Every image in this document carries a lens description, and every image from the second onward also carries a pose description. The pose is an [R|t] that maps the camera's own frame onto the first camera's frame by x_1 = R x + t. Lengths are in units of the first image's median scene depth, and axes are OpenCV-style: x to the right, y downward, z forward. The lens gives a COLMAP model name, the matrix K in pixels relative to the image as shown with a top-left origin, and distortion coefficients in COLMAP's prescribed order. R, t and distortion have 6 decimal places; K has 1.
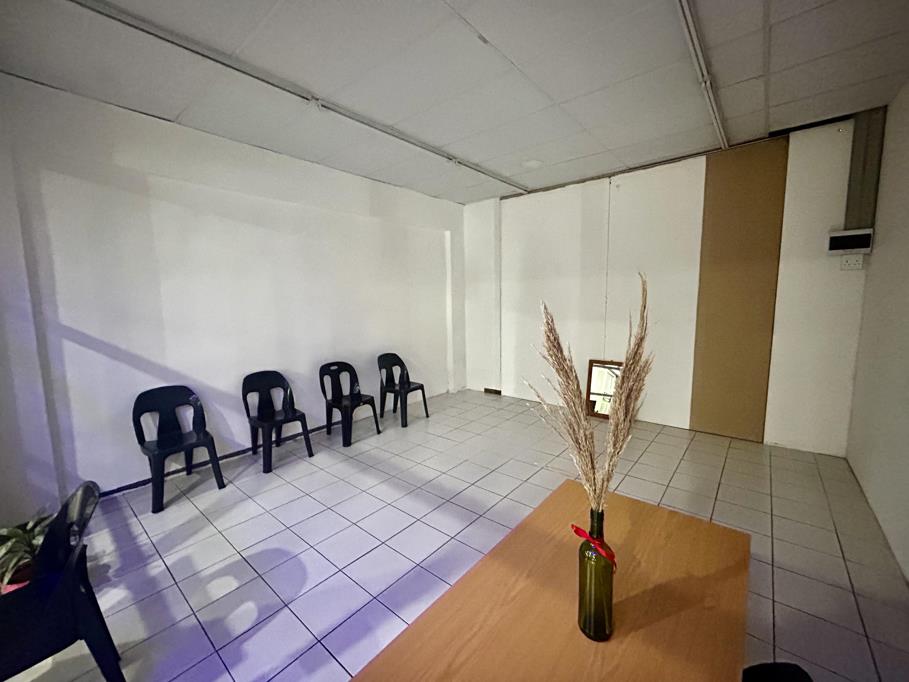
lens RADIAL K [[368.9, 0, 451.0], [0, 368.9, 337.8], [0, 0, 1]] dist [-0.001184, 0.001027]
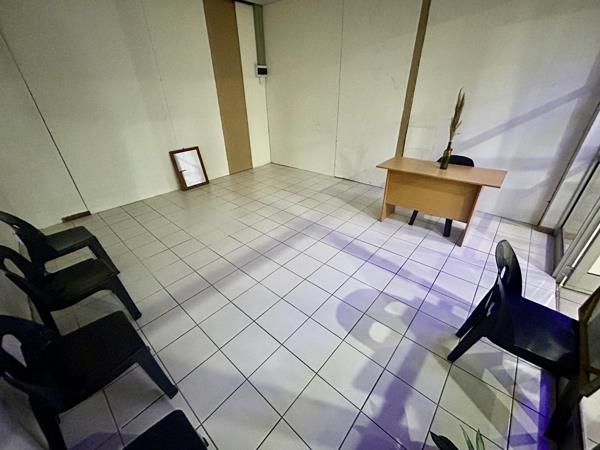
lens RADIAL K [[243.5, 0, 298.5], [0, 243.5, 222.2], [0, 0, 1]] dist [-0.001184, 0.001027]
pose [[0.028377, -0.461781, 0.886540, -0.628843], [0.133697, 0.880682, 0.454450, -0.067494], [-0.990616, 0.105632, 0.086730, 0.595369]]
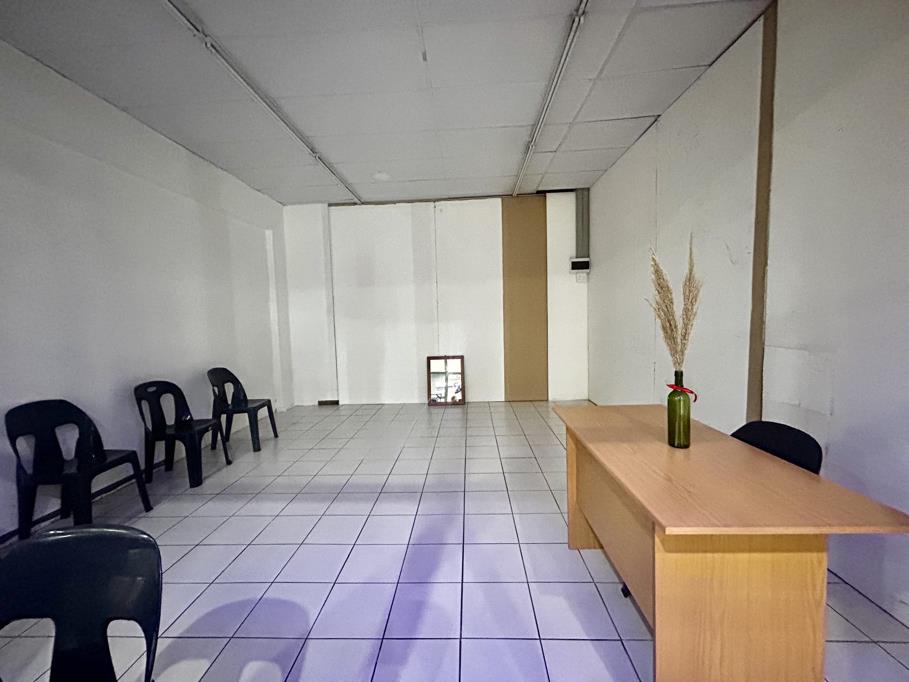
lens RADIAL K [[368.9, 0, 451.7], [0, 368.9, 338.4], [0, 0, 1]] dist [-0.001184, 0.001027]
pose [[0.792950, -0.043846, 0.607706, -0.309848], [0.084042, 0.995744, -0.037818, 0.063494], [-0.603462, 0.081061, 0.793261, 0.058171]]
